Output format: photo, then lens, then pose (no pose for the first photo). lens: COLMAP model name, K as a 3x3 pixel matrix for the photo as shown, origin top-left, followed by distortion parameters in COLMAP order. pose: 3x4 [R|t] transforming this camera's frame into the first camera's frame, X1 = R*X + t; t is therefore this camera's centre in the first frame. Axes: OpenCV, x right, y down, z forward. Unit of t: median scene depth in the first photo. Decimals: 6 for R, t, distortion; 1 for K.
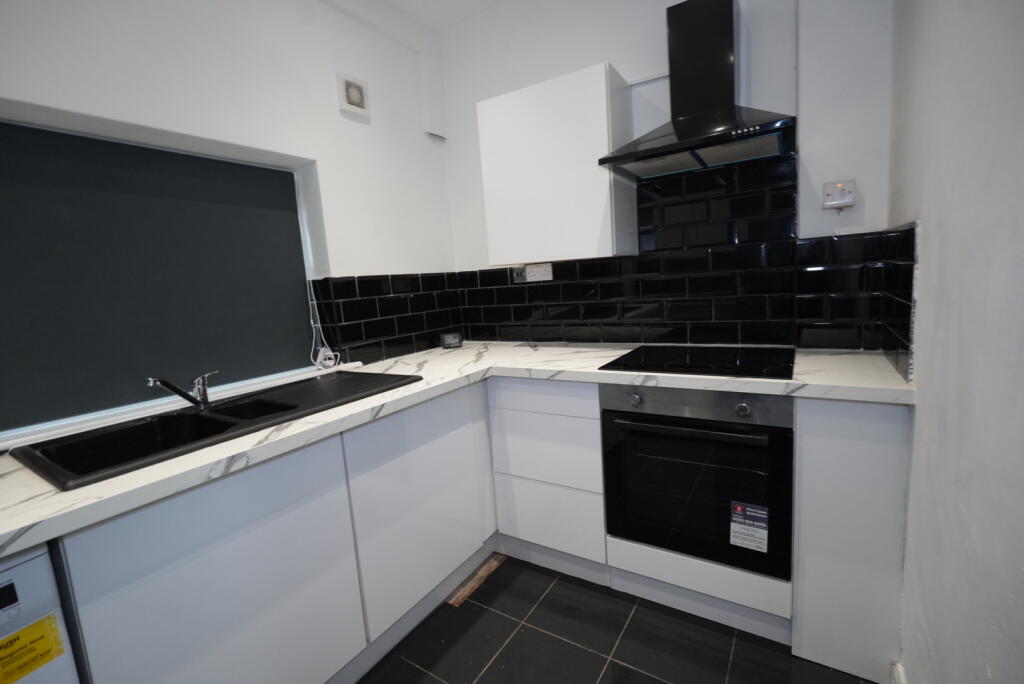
lens RADIAL K [[448.3, 0, 509.4], [0, 448.3, 343.5], [0, 0, 1]] dist [-0.008582, 0.002788]
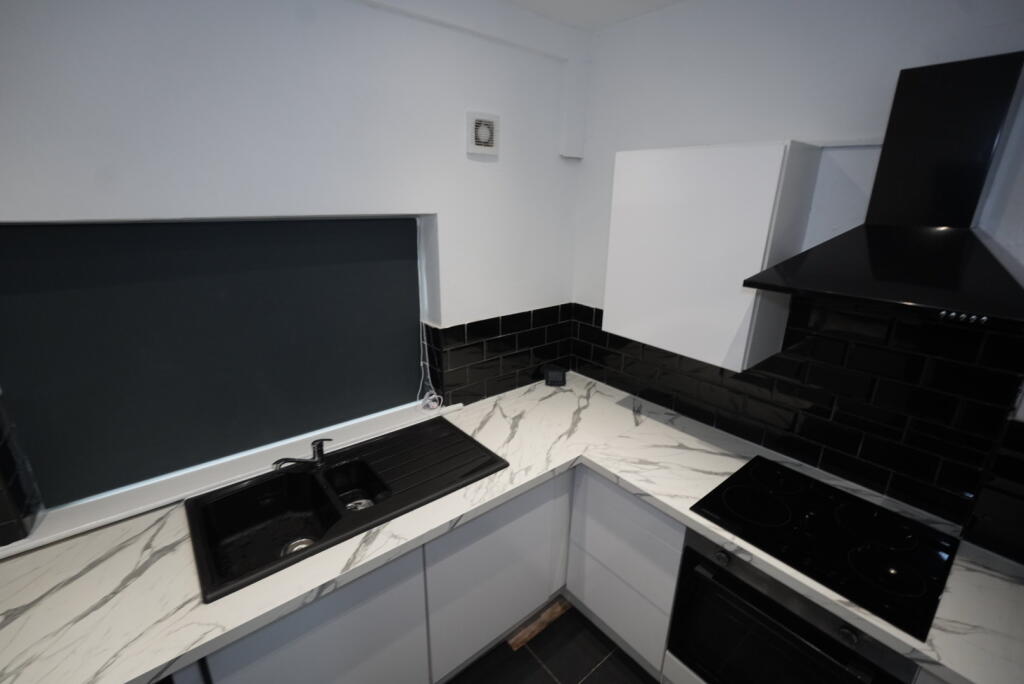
lens RADIAL K [[448.3, 0, 509.2], [0, 448.3, 341.3], [0, 0, 1]] dist [-0.008582, 0.002788]
pose [[0.950200, 0.176942, -0.256536, 0.016228], [-0.123602, 0.969644, 0.210980, -0.350826], [0.286080, -0.168765, 0.943227, 0.073796]]
